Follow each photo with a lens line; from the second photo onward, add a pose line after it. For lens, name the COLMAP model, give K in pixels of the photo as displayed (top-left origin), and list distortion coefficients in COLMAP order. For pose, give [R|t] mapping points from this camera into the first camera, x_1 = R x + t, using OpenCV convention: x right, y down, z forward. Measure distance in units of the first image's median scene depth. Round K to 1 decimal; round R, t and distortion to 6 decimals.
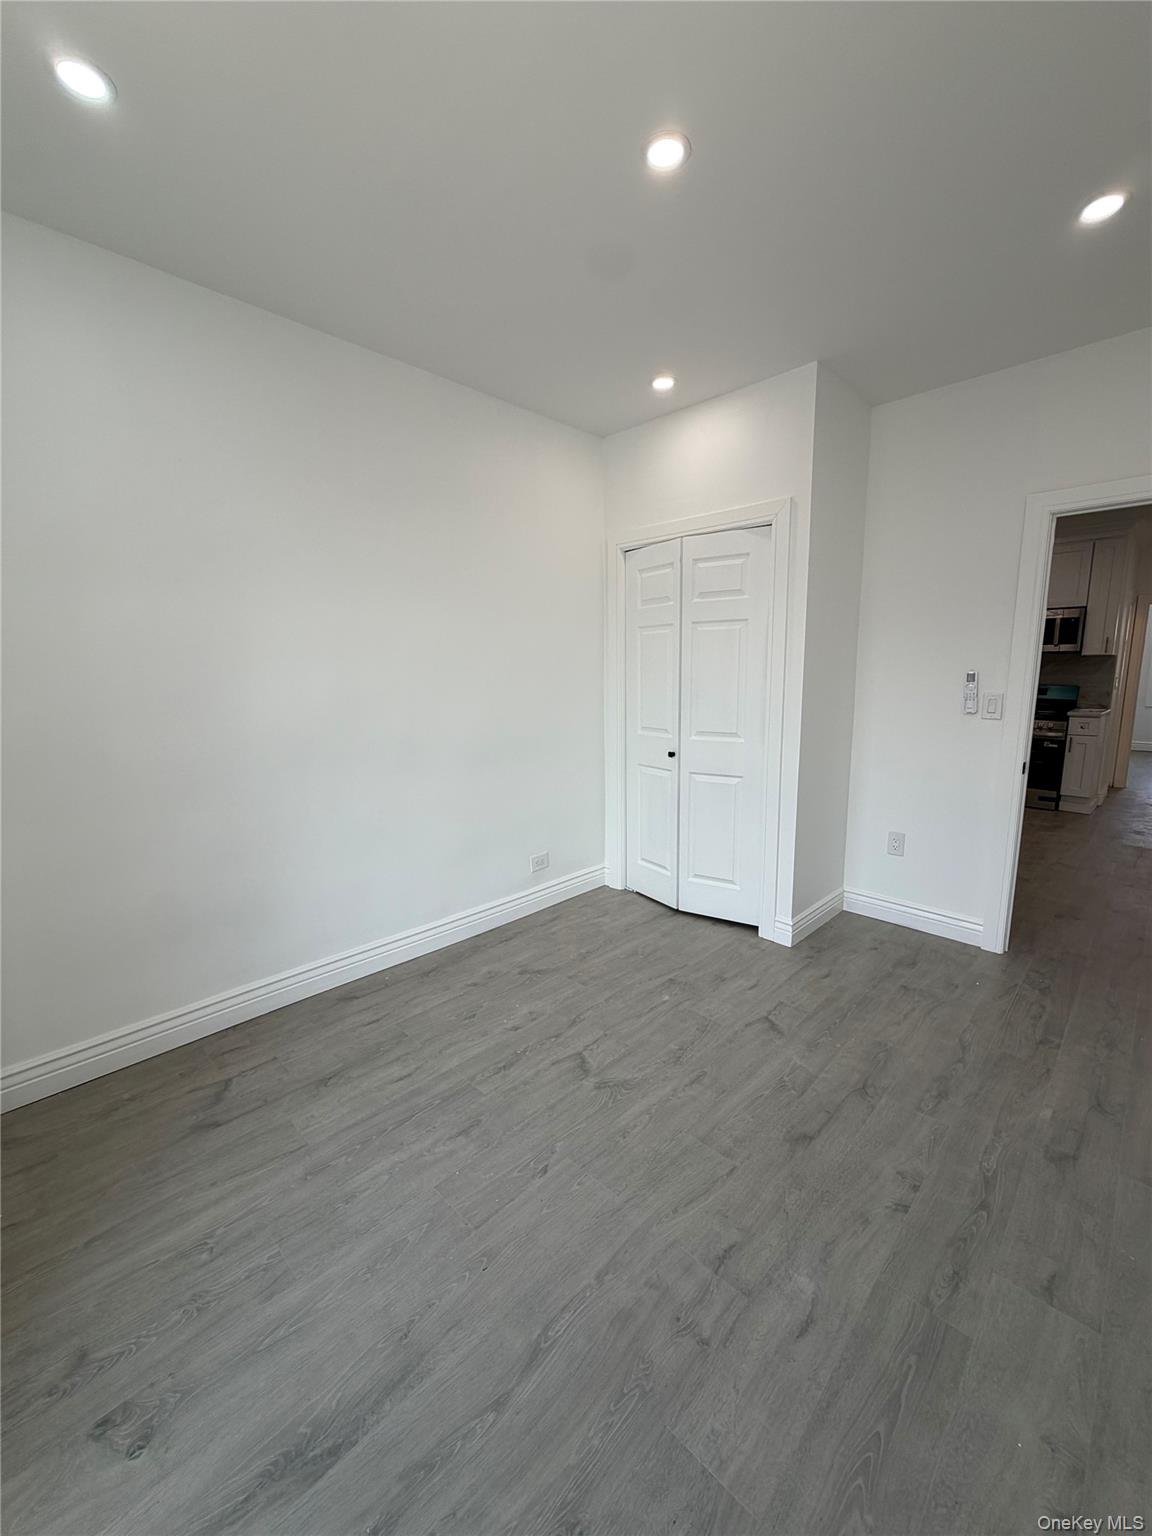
lens RADIAL K [[609.0, 0, 564.0], [0, 609.0, 781.7], [0, 0, 1]] dist [-0.002481, -0.000945]
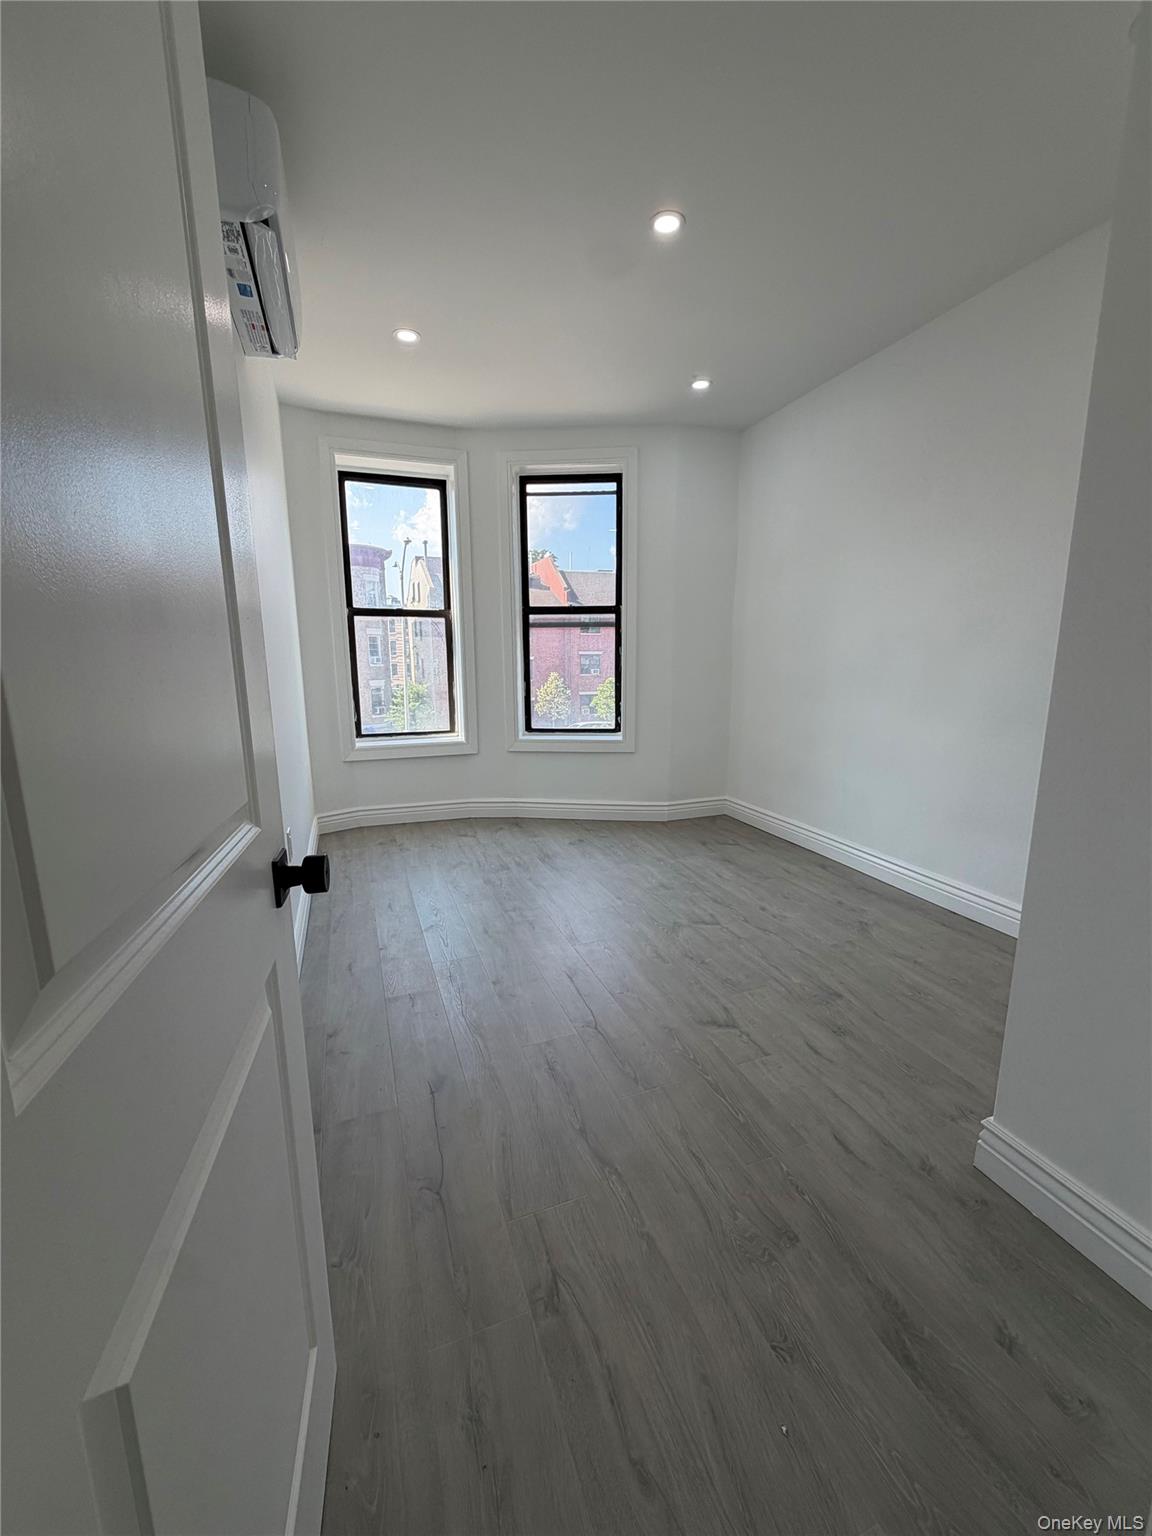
lens RADIAL K [[609.0, 0, 563.7], [0, 609.0, 764.6], [0, 0, 1]] dist [-0.002481, -0.000945]
pose [[-0.435546, 0.172950, -0.883396, 1.217925], [-0.157187, 0.951679, 0.263817, -0.134634], [0.886336, 0.253762, -0.387314, 1.147981]]
